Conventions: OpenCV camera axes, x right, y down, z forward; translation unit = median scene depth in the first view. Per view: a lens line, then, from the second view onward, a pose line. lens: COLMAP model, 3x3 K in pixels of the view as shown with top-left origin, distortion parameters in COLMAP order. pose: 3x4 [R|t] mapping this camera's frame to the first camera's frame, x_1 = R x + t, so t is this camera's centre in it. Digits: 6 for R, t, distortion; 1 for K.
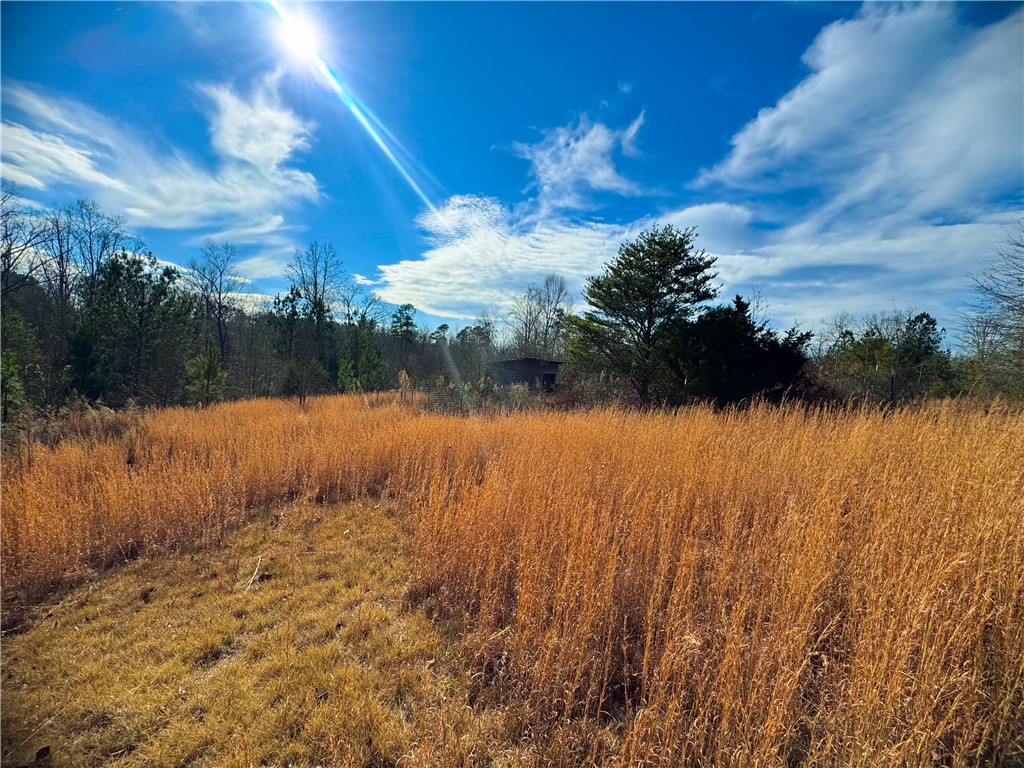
lens RADIAL K [[411.6, 0, 513.4], [0, 411.6, 380.0], [0, 0, 1]] dist [0.000278, -0.000853]
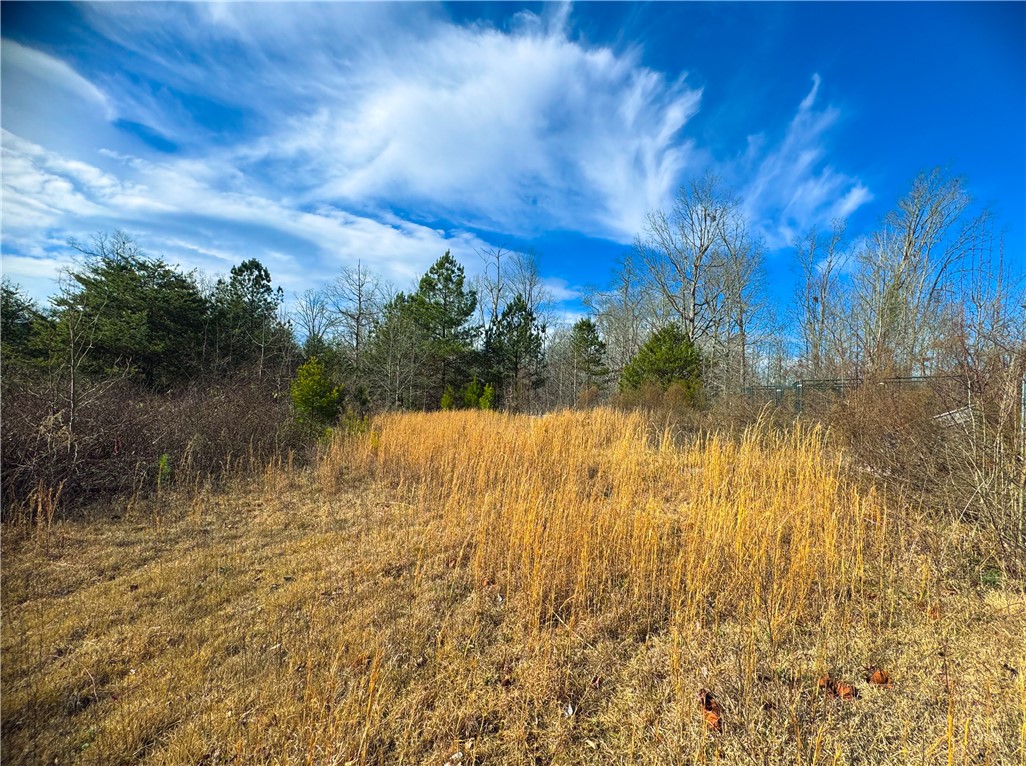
lens RADIAL K [[412.4, 0, 508.6], [0, 412.4, 389.5], [0, 0, 1]] dist [0.000278, -0.000853]
pose [[0.207565, -0.069991, 0.975714, 0.036263], [0.008788, 0.997530, 0.069686, -0.005904], [-0.978182, -0.005890, 0.207667, 0.192342]]
